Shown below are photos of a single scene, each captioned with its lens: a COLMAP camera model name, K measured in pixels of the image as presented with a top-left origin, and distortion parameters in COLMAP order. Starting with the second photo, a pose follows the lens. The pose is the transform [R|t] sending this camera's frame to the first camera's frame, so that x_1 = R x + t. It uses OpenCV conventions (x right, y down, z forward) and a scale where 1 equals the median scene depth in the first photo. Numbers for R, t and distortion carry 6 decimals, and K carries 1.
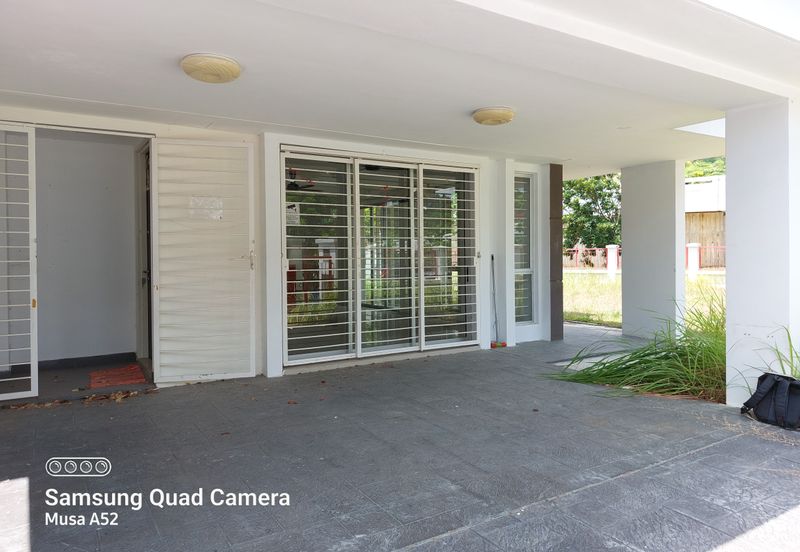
lens RADIAL K [[571.1, 0, 401.9], [0, 571.1, 264.2], [0, 0, 1]] dist [0.097977, -0.138988]
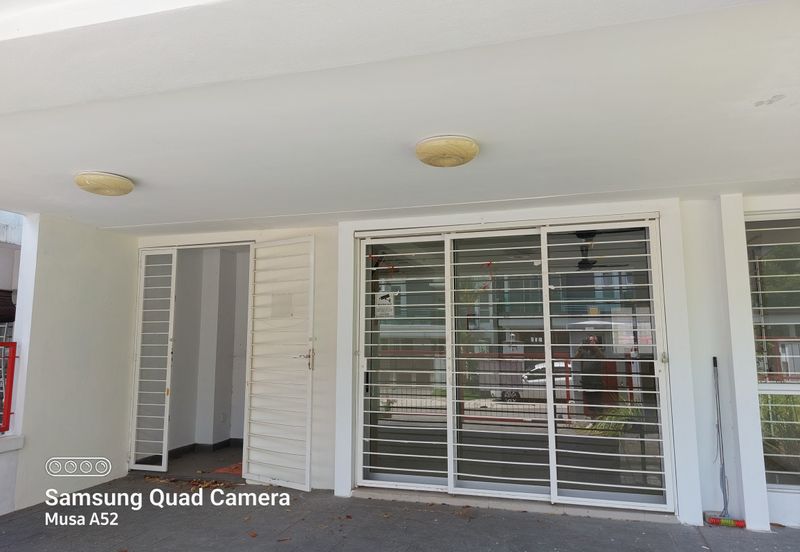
lens RADIAL K [[571.1, 0, 401.9], [0, 571.1, 264.2], [0, 0, 1]] dist [0.097977, -0.138988]
pose [[0.649861, -0.090279, -0.754672, 0.508796], [-0.011933, 0.991586, -0.128896, -0.038483], [0.759959, 0.092770, 0.643316, 0.460348]]
